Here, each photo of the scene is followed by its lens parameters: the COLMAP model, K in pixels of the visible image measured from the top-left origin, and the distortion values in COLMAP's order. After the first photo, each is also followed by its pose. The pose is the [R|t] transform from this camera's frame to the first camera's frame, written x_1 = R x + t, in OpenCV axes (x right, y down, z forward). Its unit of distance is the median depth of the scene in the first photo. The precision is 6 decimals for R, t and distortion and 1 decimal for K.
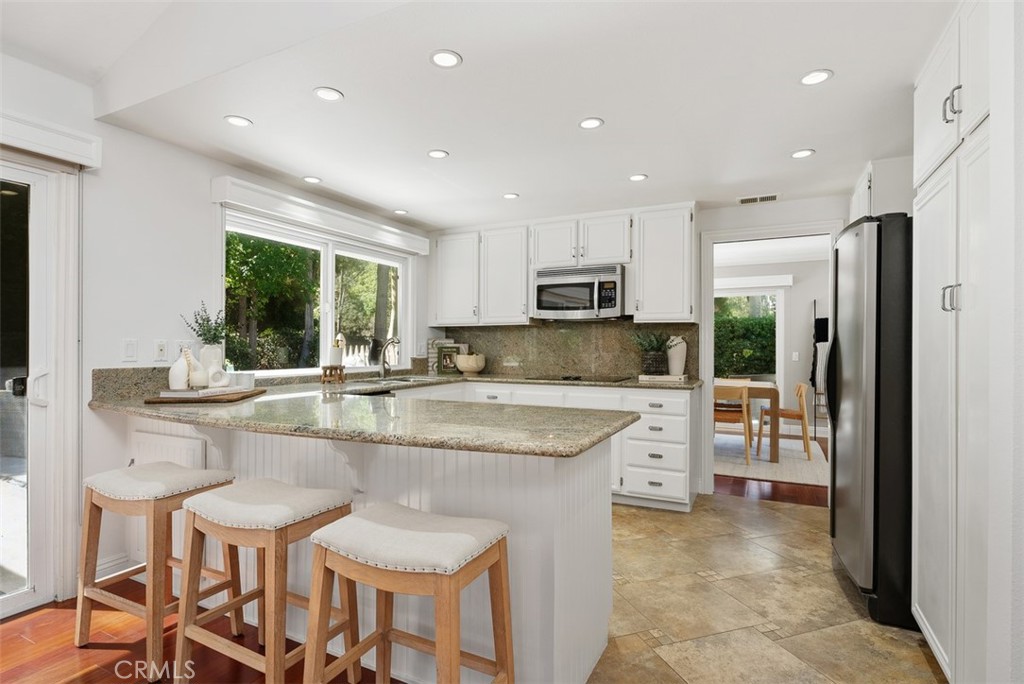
lens RADIAL K [[524.1, 0, 512.2], [0, 524.1, 344.9], [0, 0, 1]] dist [0.006784, 0.000681]
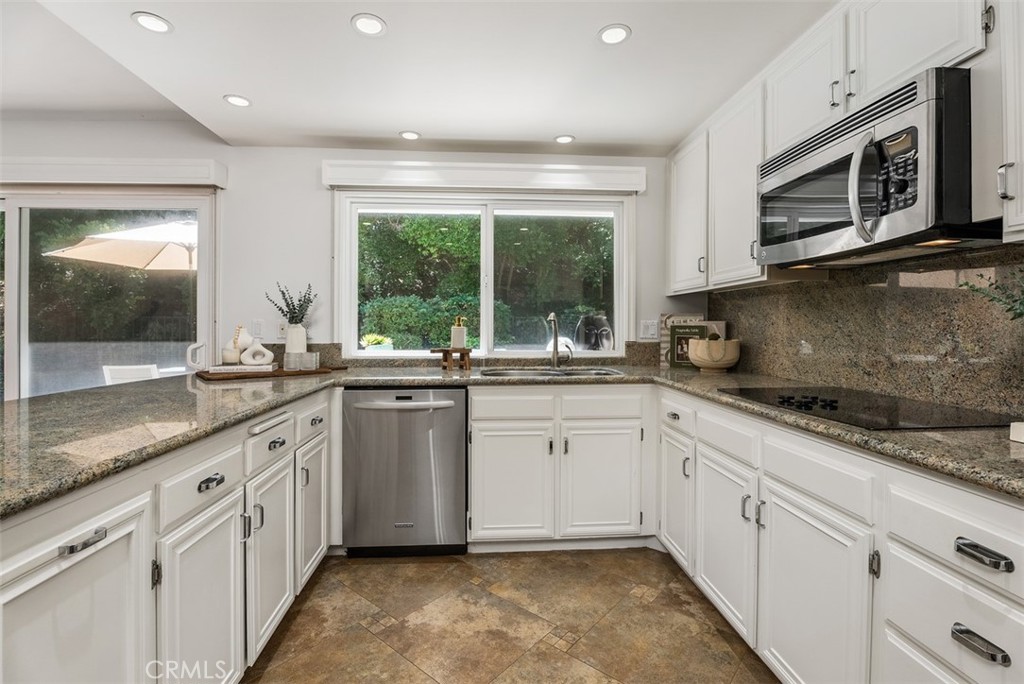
lens RADIAL K [[474.1, 0, 515.6], [0, 474.1, 324.7], [0, 0, 1]] dist [-0.002690, -0.002145]
pose [[0.503526, -0.004677, -0.863967, 0.322938], [0.002718, 0.999989, -0.003829, 0.004319], [0.863976, -0.000420, 0.503534, 0.624025]]
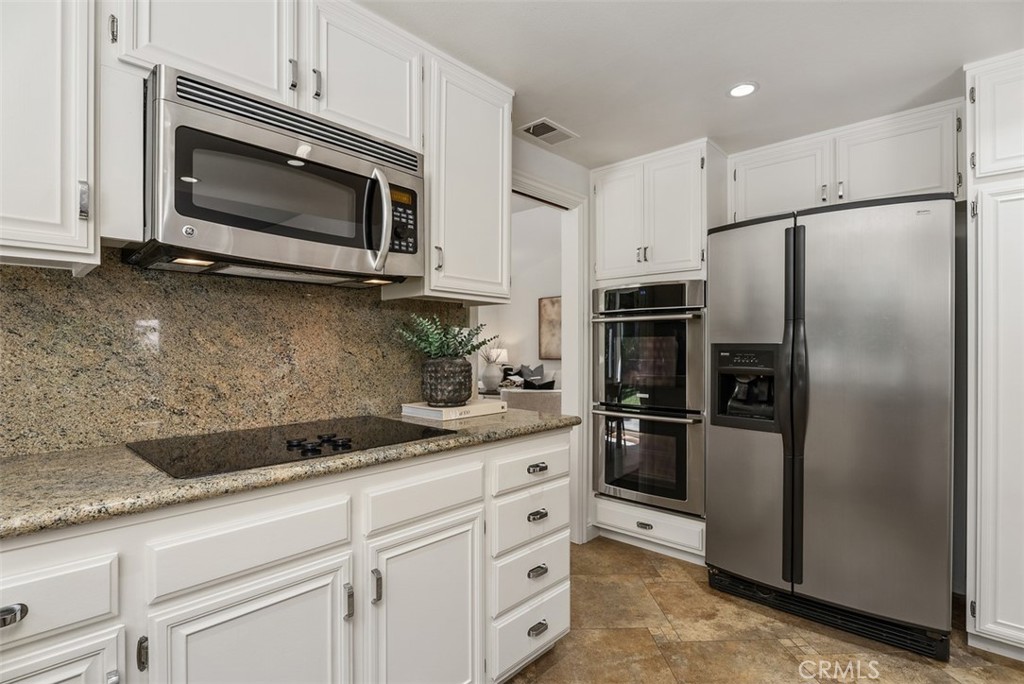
lens RADIAL K [[498.6, 0, 512.4], [0, 498.6, 349.8], [0, 0, 1]] dist [-0.014161, -0.000877]
pose [[0.284938, -0.010135, 0.958492, -0.157844], [-0.001877, 0.999936, 0.011132, -0.000107], [-0.958544, -0.004971, 0.284900, 0.802133]]
